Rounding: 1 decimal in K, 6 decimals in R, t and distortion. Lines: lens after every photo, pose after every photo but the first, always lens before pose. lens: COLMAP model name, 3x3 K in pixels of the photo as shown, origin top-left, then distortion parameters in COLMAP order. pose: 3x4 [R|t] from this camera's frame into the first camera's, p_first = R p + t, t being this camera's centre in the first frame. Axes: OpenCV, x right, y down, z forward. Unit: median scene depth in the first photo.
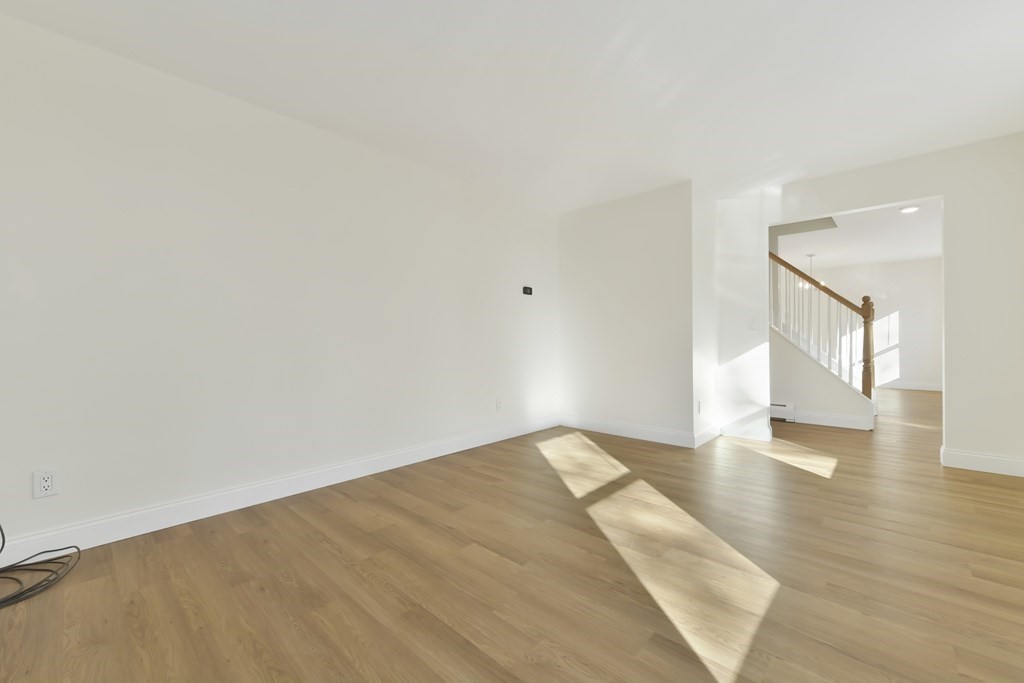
lens RADIAL K [[412.6, 0, 516.3], [0, 412.6, 340.6], [0, 0, 1]] dist [0.003129, 0.000611]
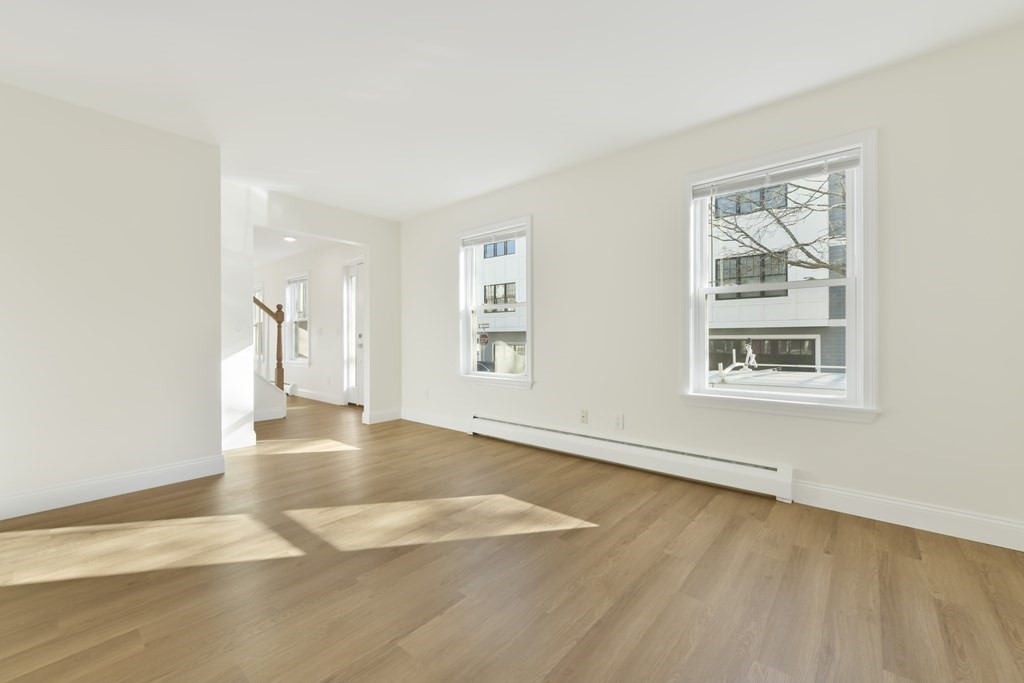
lens RADIAL K [[412.6, 0, 515.2], [0, 412.6, 335.1], [0, 0, 1]] dist [0.003129, 0.000611]
pose [[-0.034112, 0.012827, 0.999336, -0.671975], [0.009003, 0.999881, -0.012527, 0.001751], [-0.999377, 0.008570, -0.034223, 0.709269]]
